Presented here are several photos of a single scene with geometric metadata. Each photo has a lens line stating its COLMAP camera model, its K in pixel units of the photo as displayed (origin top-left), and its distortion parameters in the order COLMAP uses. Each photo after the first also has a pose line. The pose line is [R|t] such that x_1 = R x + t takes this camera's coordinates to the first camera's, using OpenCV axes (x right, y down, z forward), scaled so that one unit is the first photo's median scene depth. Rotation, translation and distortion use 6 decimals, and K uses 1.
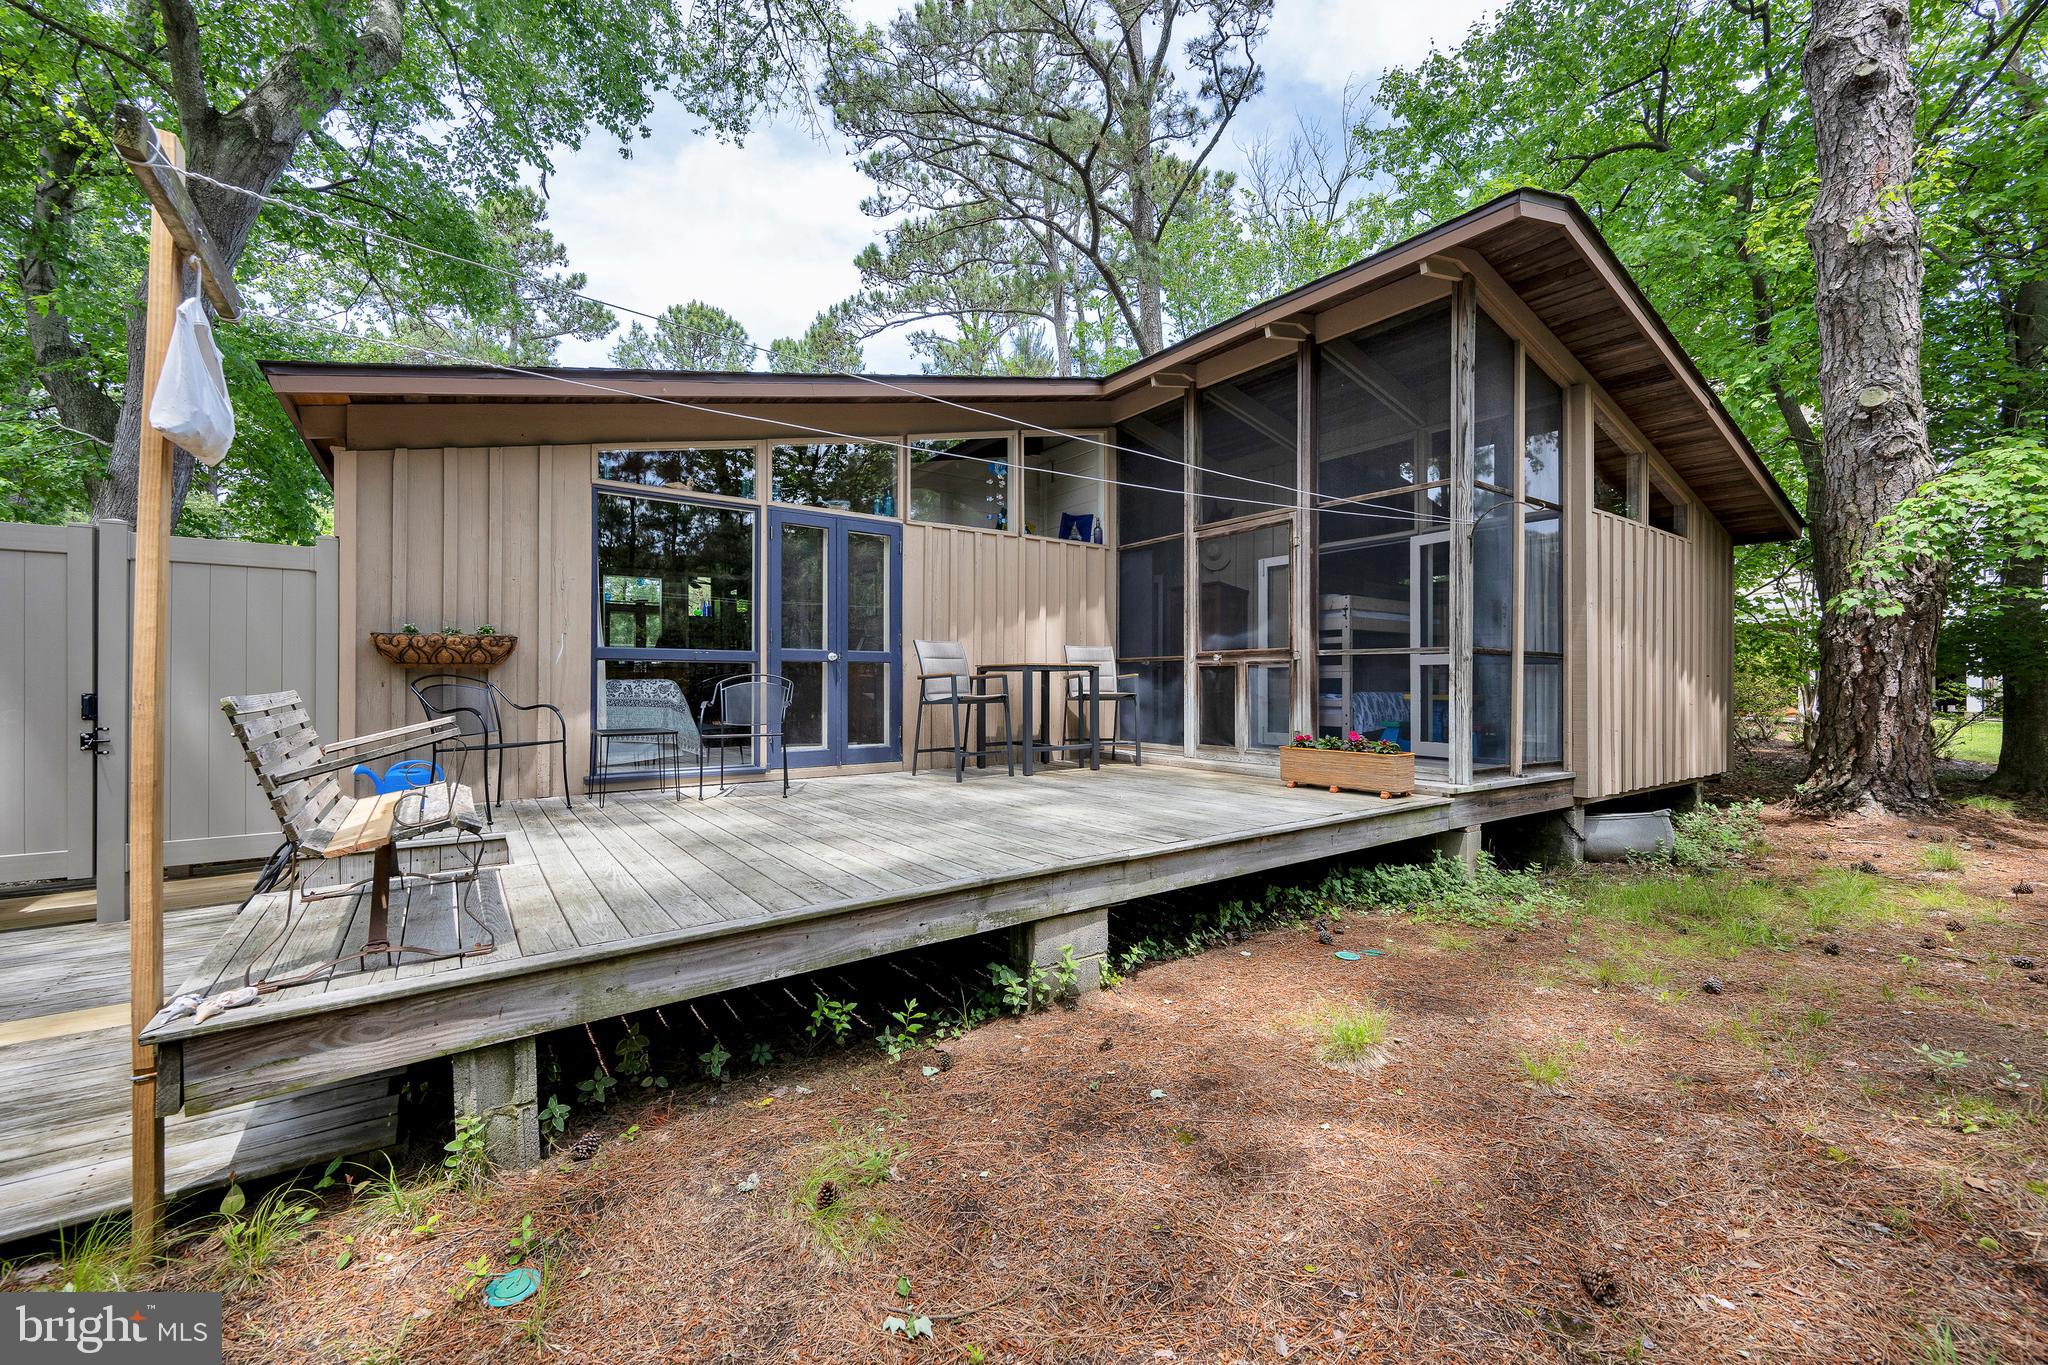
lens RADIAL K [[796.4, 0, 1018.7], [0, 796.4, 681.4], [0, 0, 1]] dist [-0.001560, 0.000134]
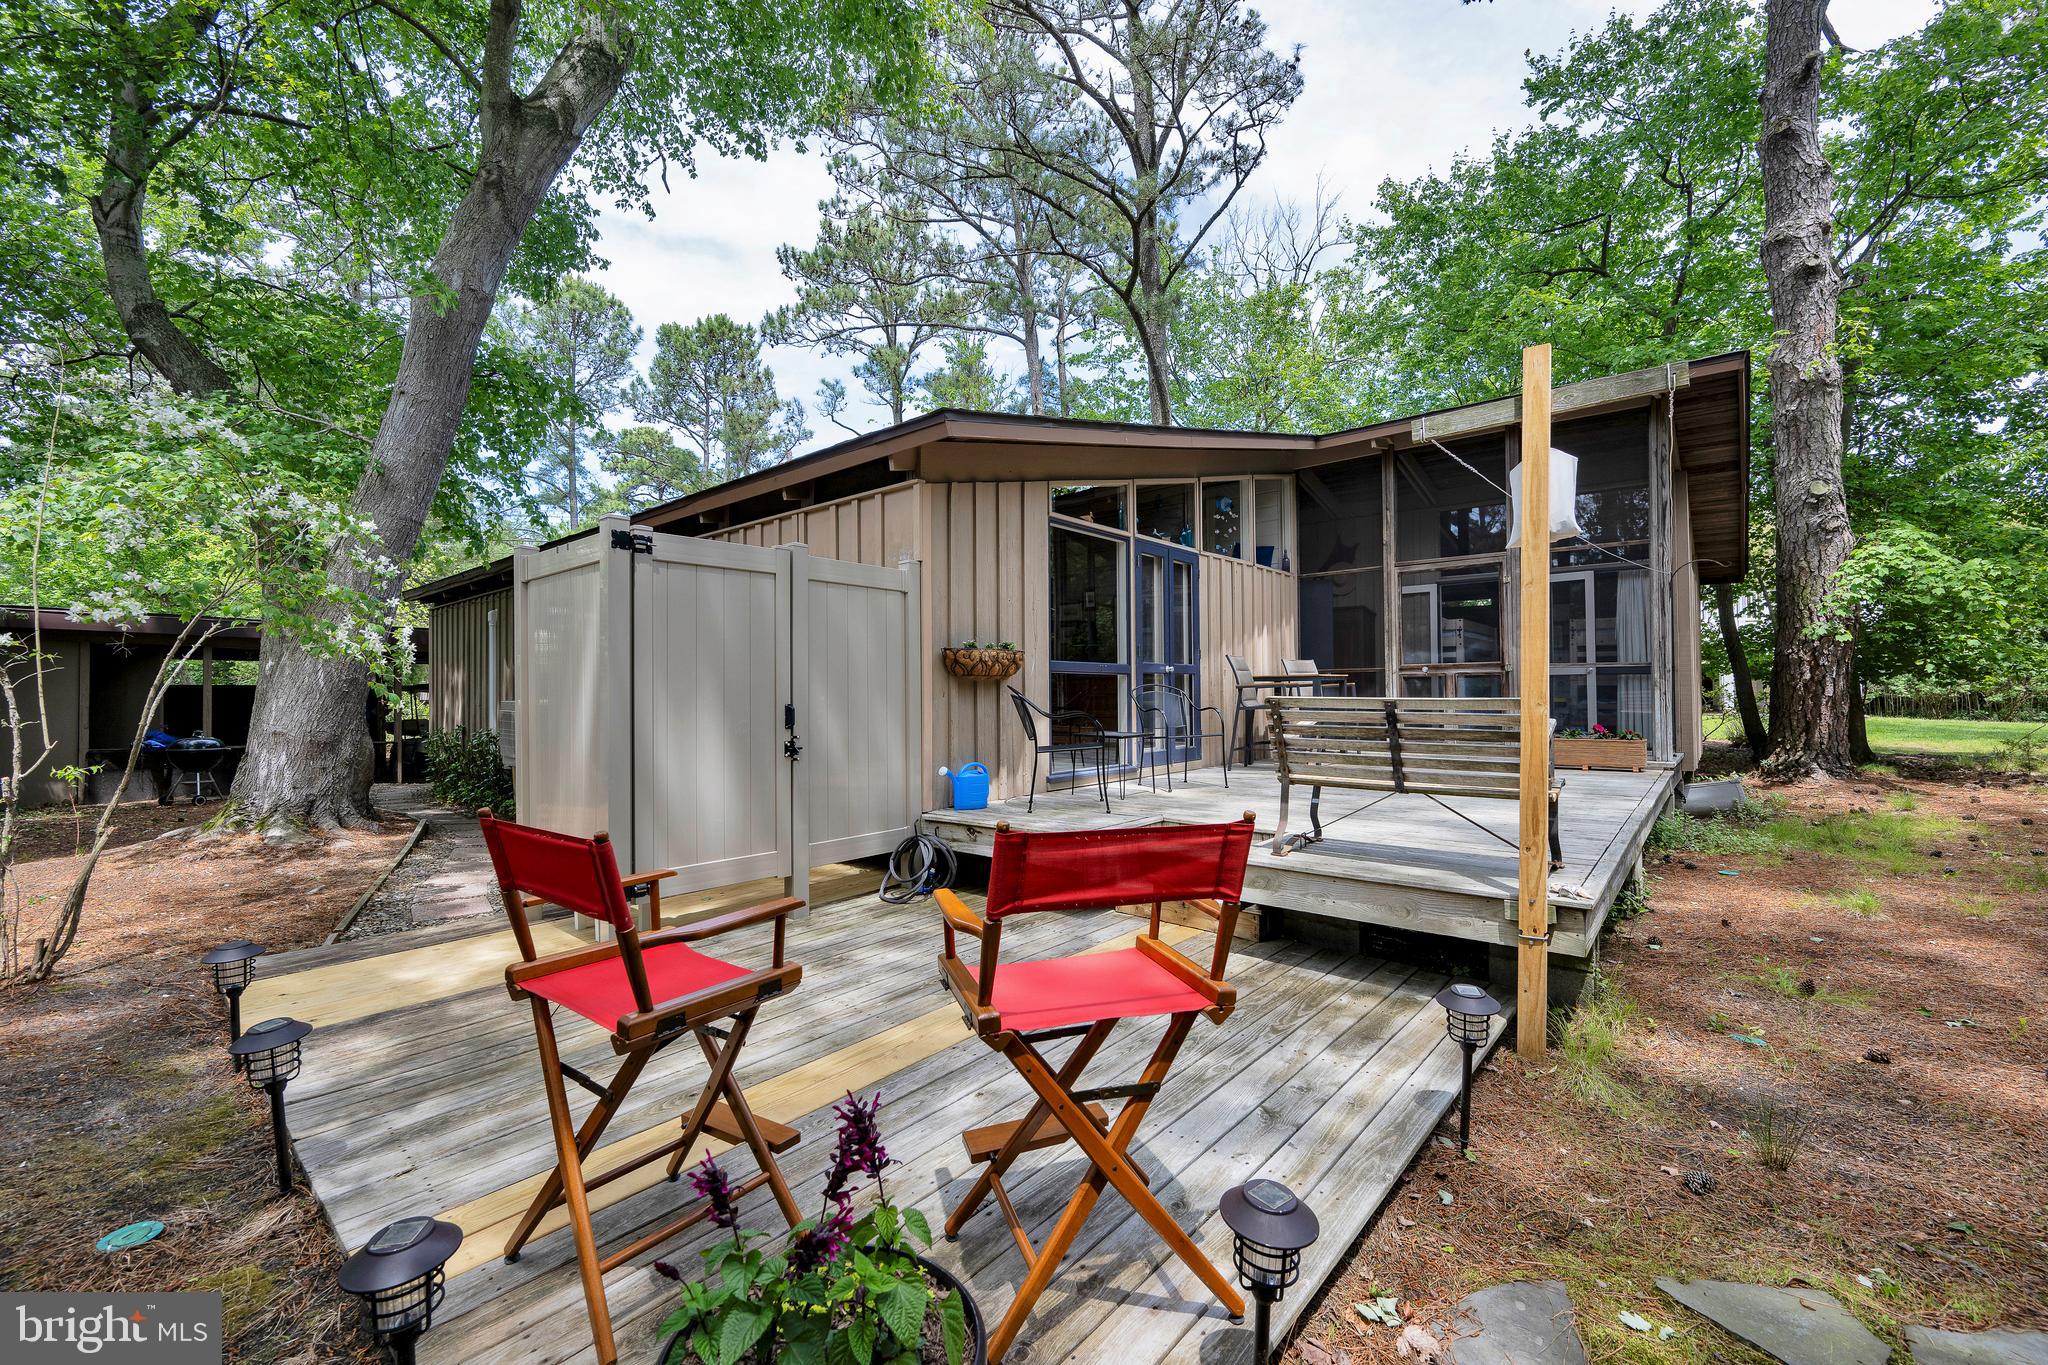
lens RADIAL K [[825.9, 0, 1024.0], [0, 825.9, 682.5], [0, 0, 1]] dist [0.000332, -0.000269]
pose [[0.970374, -0.005173, 0.241551, -0.671879], [0.008671, 0.999872, -0.013418, 0.002382], [-0.241450, 0.015115, 0.970295, -0.096805]]
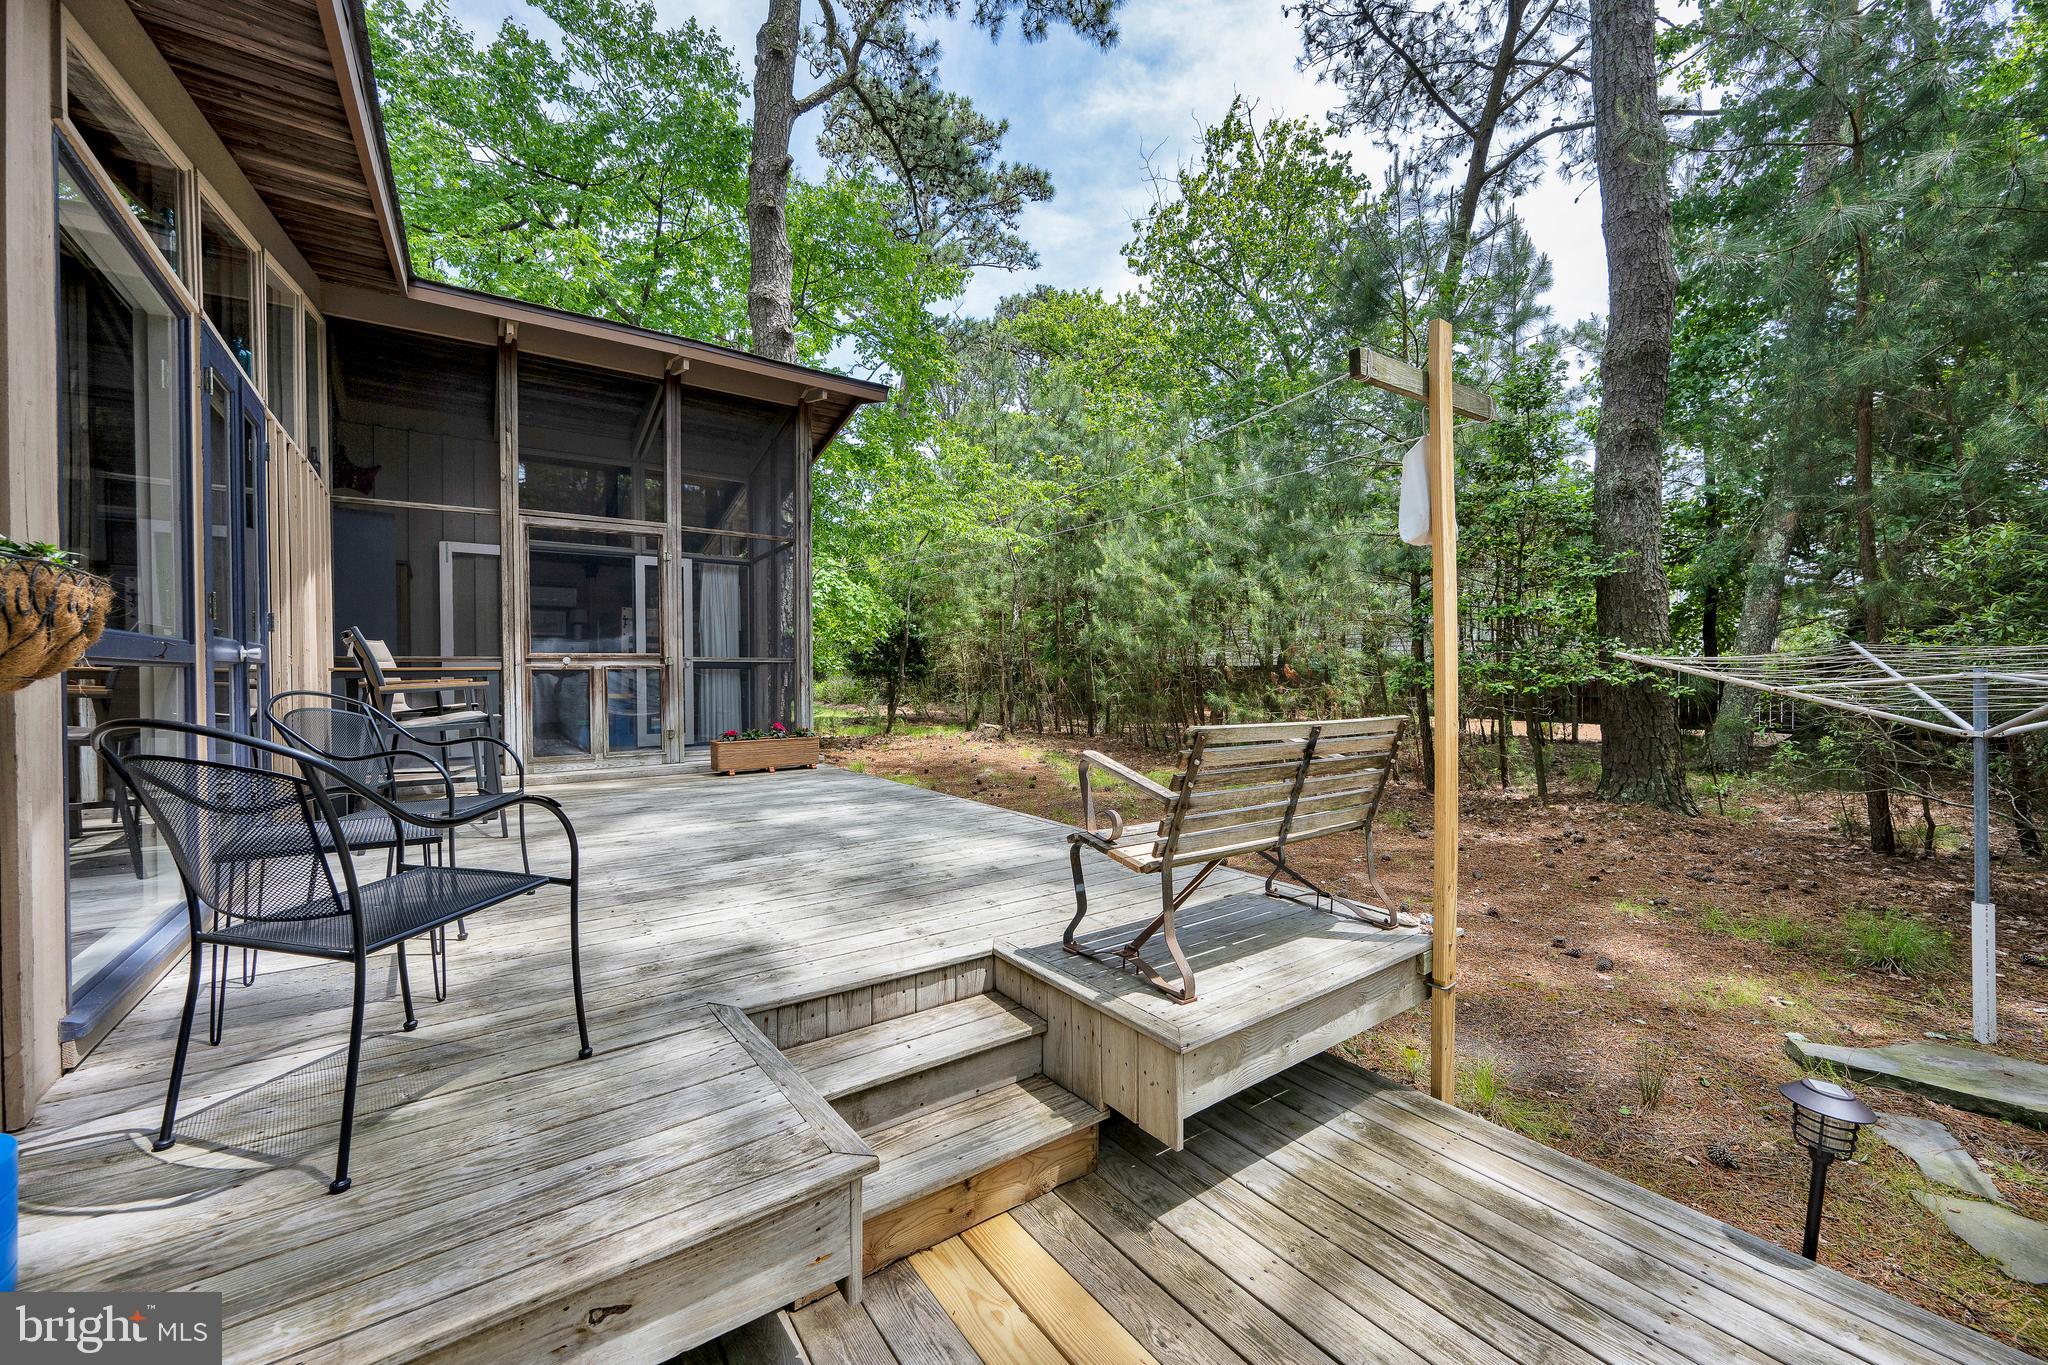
lens RADIAL K [[796.4, 0, 1018.7], [0, 796.4, 681.4], [0, 0, 1]] dist [-0.001560, 0.000134]
pose [[-0.010186, -0.016722, 0.999808, -0.686481], [0.004948, 0.999847, 0.016773, -0.018572], [-0.999936, 0.005118, -0.010102, 0.489361]]
